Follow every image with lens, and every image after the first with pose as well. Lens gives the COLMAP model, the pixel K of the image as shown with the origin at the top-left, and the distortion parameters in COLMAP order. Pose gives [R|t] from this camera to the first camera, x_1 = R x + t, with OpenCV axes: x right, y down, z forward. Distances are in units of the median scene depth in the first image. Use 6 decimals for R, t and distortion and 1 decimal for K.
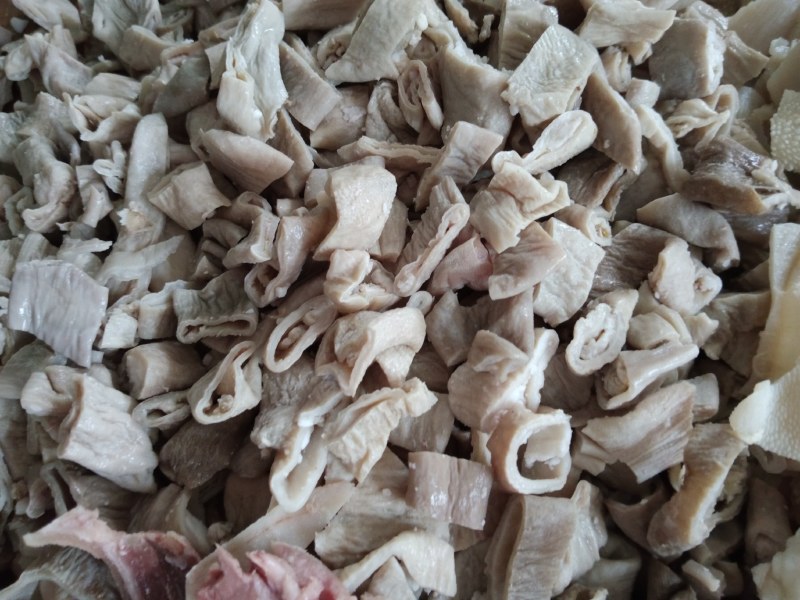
lens RADIAL K [[689.7, 0, 396.7], [0, 689.7, 306.9], [0, 0, 1]] dist [0.060083, -0.171271]
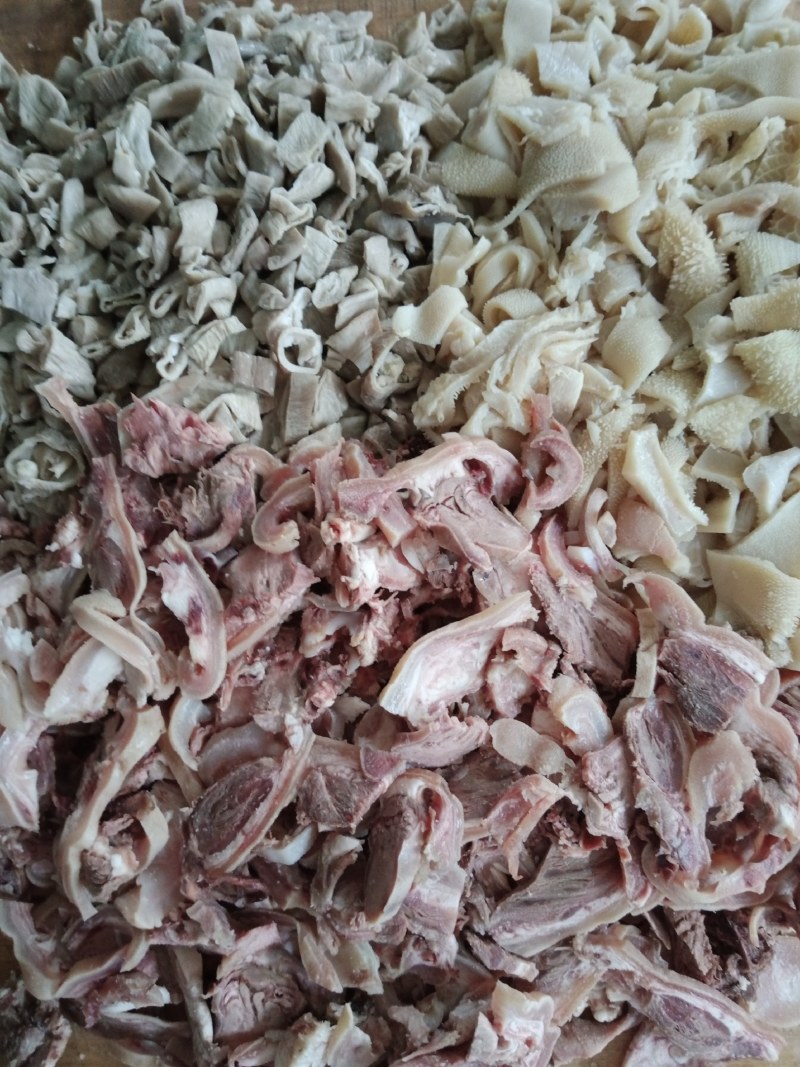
lens RADIAL K [[919.8, 0, 399.8], [0, 919.8, 557.6], [0, 0, 1]] dist [0.060083, -0.171271]
pose [[0.998294, -0.053427, 0.023566, 0.354815], [0.050553, 0.992738, 0.109158, 0.462559], [-0.029227, -0.107780, 0.993745, -1.436730]]
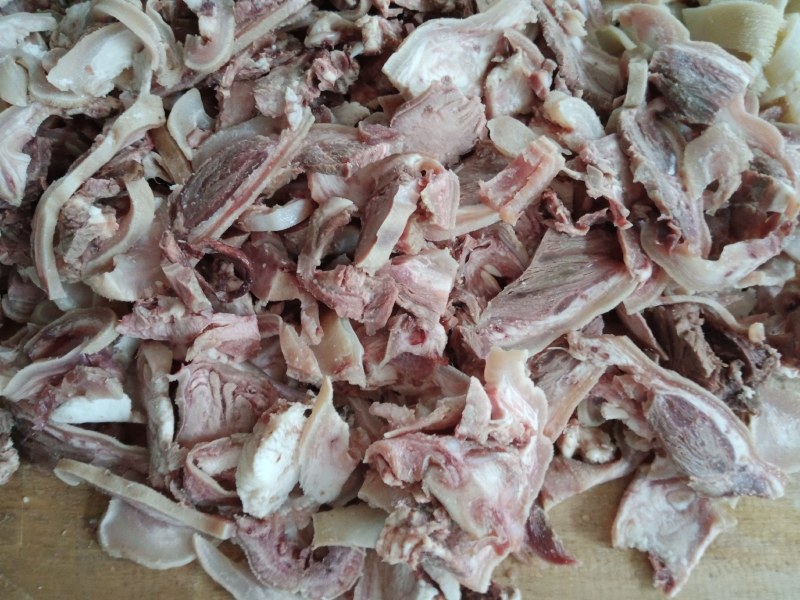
lens RADIAL K [[689.7, 0, 403.7], [0, 689.7, 298.3], [0, 0, 1]] dist [0.060083, -0.171271]
pose [[0.997195, 0.014359, 0.073450, 0.283073], [-0.005157, 0.992272, -0.123971, 1.694615], [-0.074663, 0.123245, 0.989564, -0.917169]]
